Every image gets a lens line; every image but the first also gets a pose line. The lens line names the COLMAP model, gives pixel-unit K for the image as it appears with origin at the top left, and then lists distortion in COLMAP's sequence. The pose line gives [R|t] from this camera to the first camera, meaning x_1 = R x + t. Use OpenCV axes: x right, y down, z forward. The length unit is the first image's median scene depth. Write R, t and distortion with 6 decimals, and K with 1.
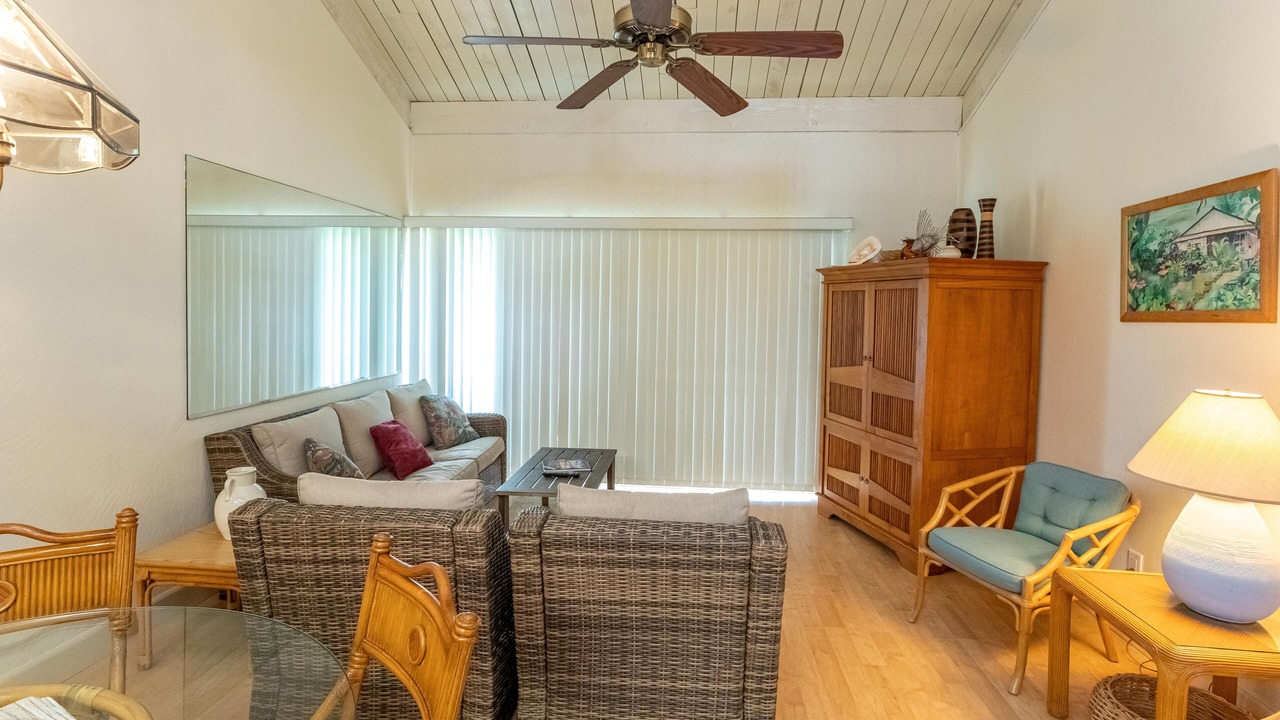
lens RADIAL K [[638.9, 0, 635.9], [0, 638.9, 328.4], [0, 0, 1]] dist [0.002408, 0.000698]
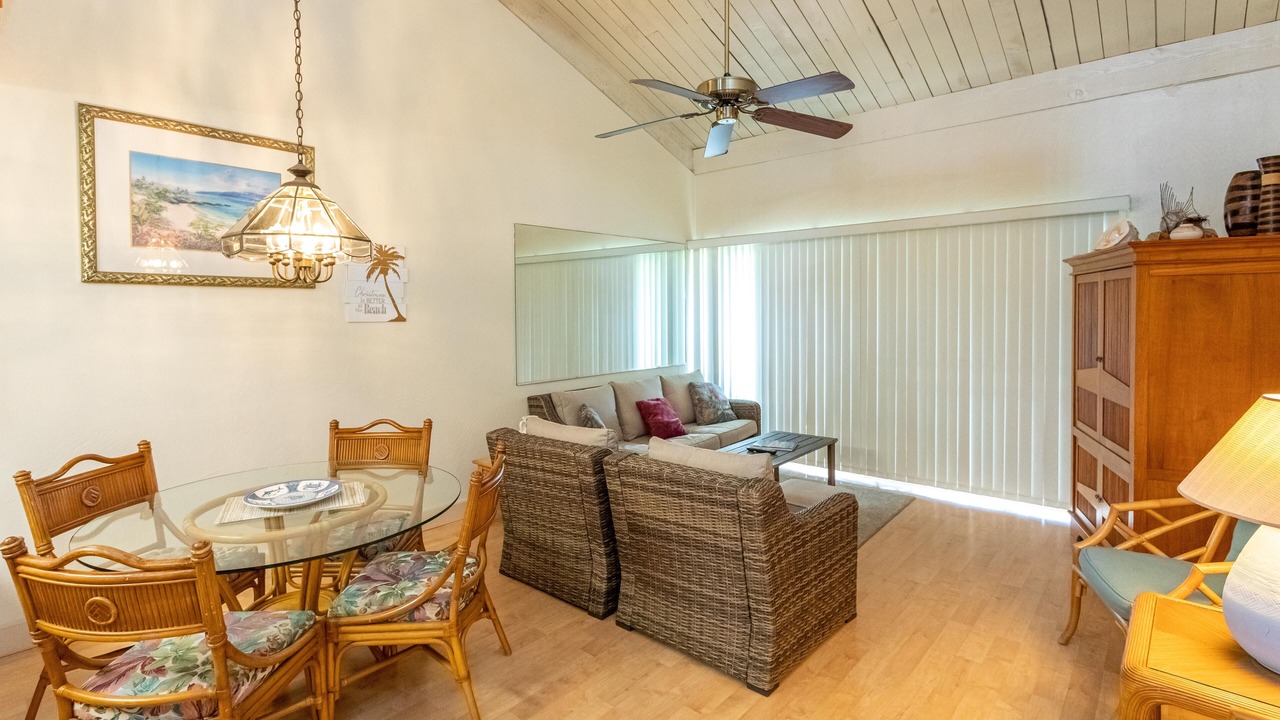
lens RADIAL K [[629.3, 0, 639.2], [0, 629.3, 333.2], [0, 0, 1]] dist [0.001797, 0.000851]
pose [[0.801565, -0.002296, -0.597903, 0.524882], [0.003394, 0.999994, 0.000709, 0.011400], [0.597898, -0.002598, 0.801568, -0.096480]]
